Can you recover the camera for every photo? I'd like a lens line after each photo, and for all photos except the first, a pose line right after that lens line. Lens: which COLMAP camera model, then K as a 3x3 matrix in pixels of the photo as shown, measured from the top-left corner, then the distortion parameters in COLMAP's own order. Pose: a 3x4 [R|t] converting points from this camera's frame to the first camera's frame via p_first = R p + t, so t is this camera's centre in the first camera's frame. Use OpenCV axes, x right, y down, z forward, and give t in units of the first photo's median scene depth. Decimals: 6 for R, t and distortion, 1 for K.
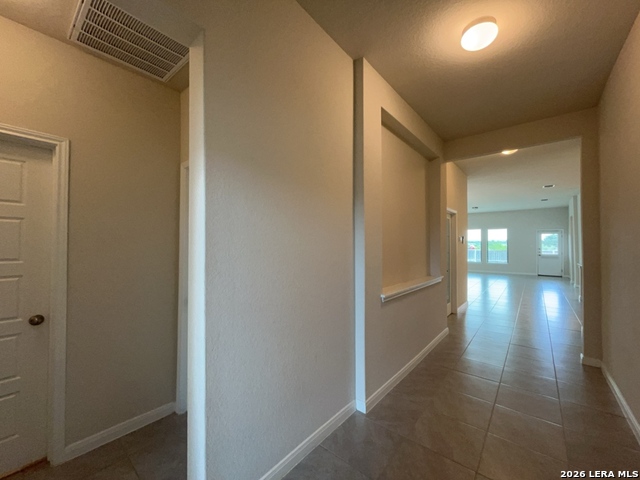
lens RADIAL K [[260.5, 0, 322.4], [0, 260.5, 243.2], [0, 0, 1]] dist [-0.003165, -0.000578]
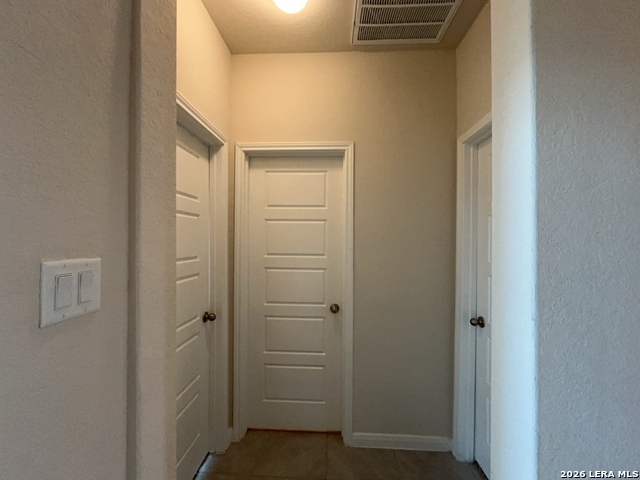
lens RADIAL K [[260.5, 0, 321.5], [0, 260.5, 240.6], [0, 0, 1]] dist [-0.003165, -0.000578]
pose [[0.598040, -0.001463, -0.801465, -0.215948], [0.006718, 0.999972, 0.003187, -0.006617], [0.801438, -0.007290, 0.598033, 0.269203]]
